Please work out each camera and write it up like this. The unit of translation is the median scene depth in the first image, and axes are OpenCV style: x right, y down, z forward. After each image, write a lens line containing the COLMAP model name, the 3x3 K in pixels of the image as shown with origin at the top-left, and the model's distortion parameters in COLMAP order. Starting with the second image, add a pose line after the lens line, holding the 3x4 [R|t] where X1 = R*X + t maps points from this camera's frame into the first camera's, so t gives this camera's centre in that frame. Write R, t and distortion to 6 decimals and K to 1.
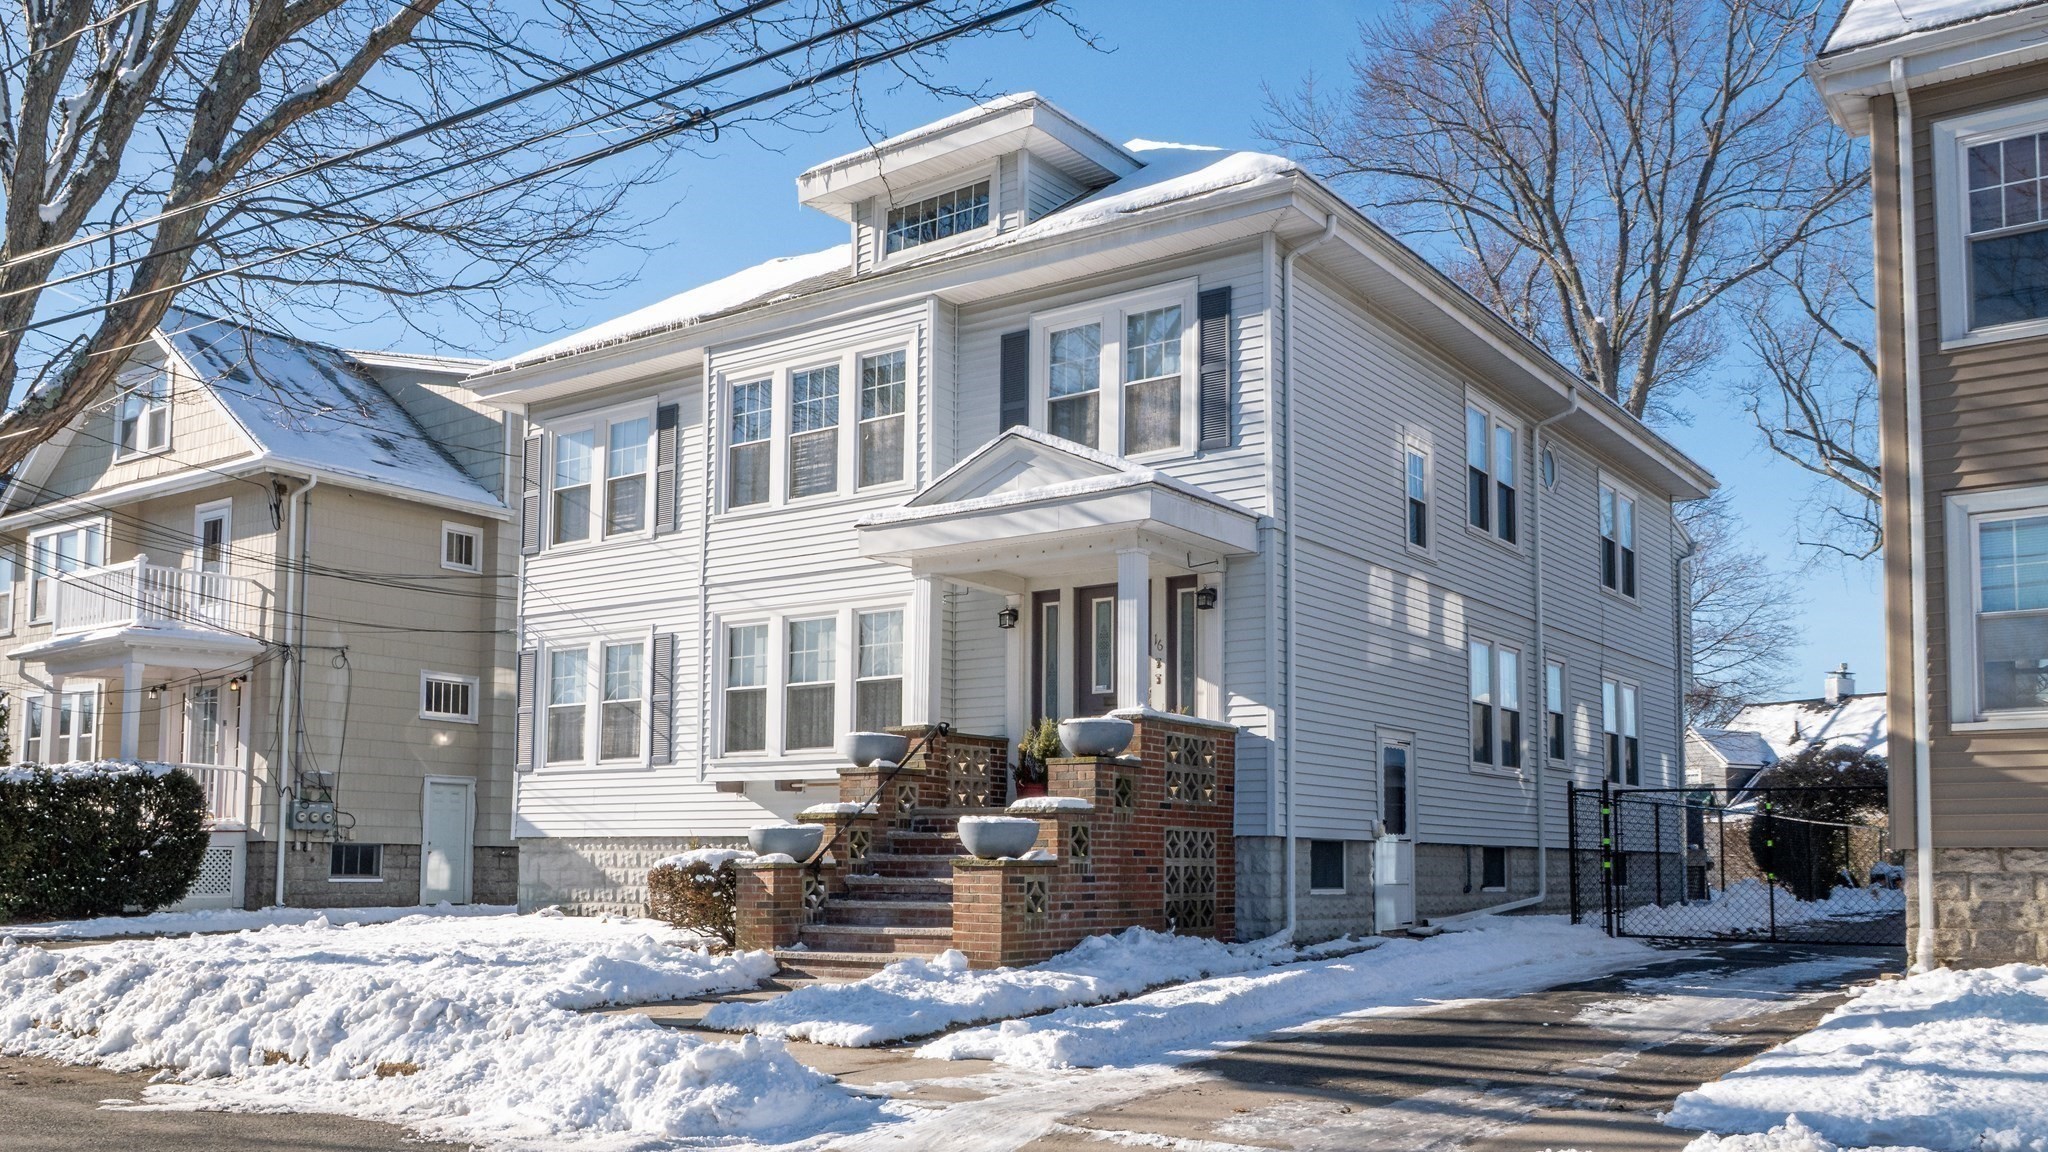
lens RADIAL K [[1740.0, 0, 1023.7], [0, 1740.0, 579.0], [0, 0, 1]] dist [0.003755, 0.000275]
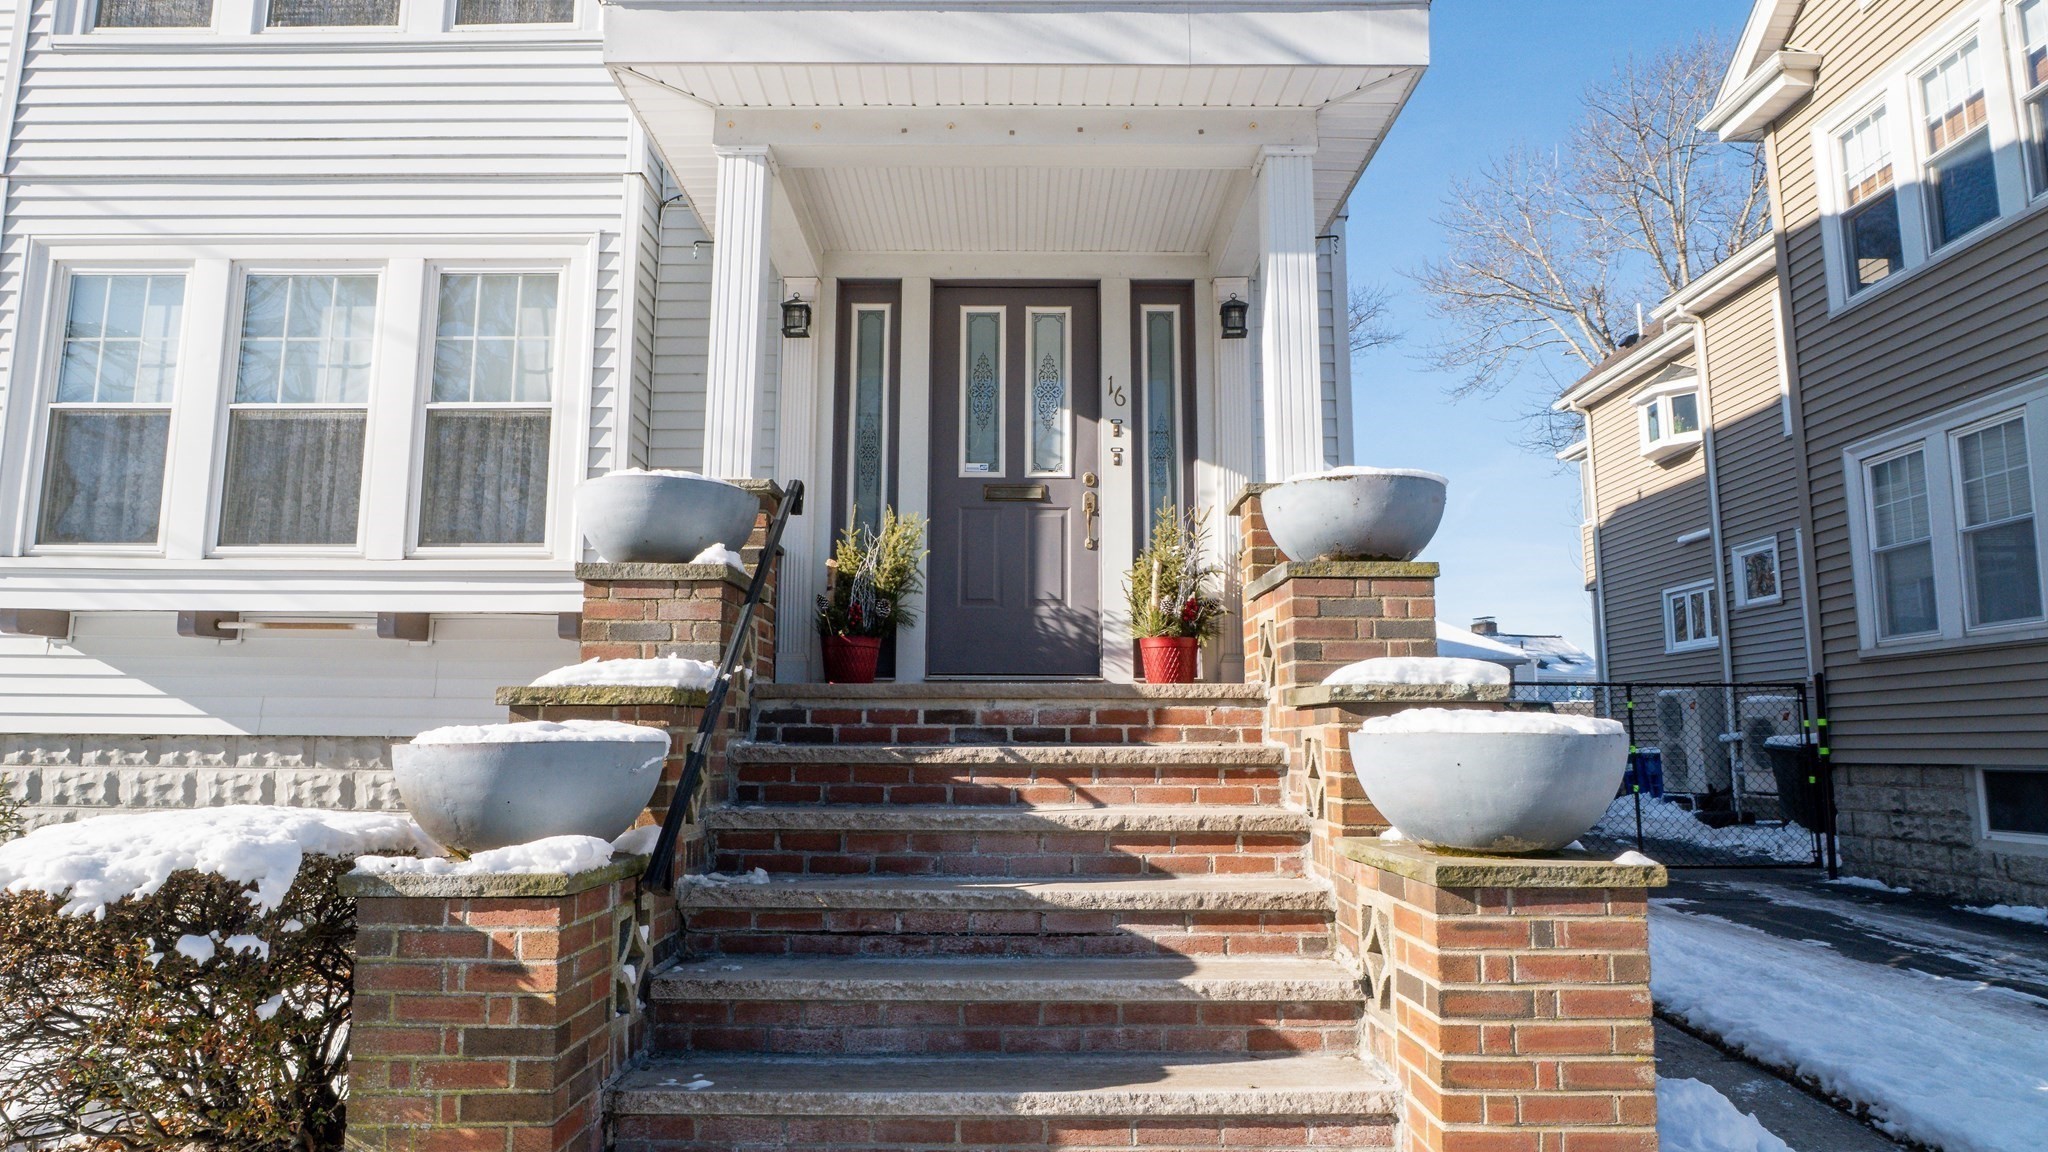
lens RADIAL K [[1256.0, 0, 1013.0], [0, 1256.0, 528.7], [0, 0, 1]] dist [-0.023881, 0.001461]
pose [[0.816455, 0.094295, 0.569657, -0.171567], [-0.093906, 0.995125, -0.030132, 0.095097], [-0.569721, -0.028892, 0.821330, 0.694520]]
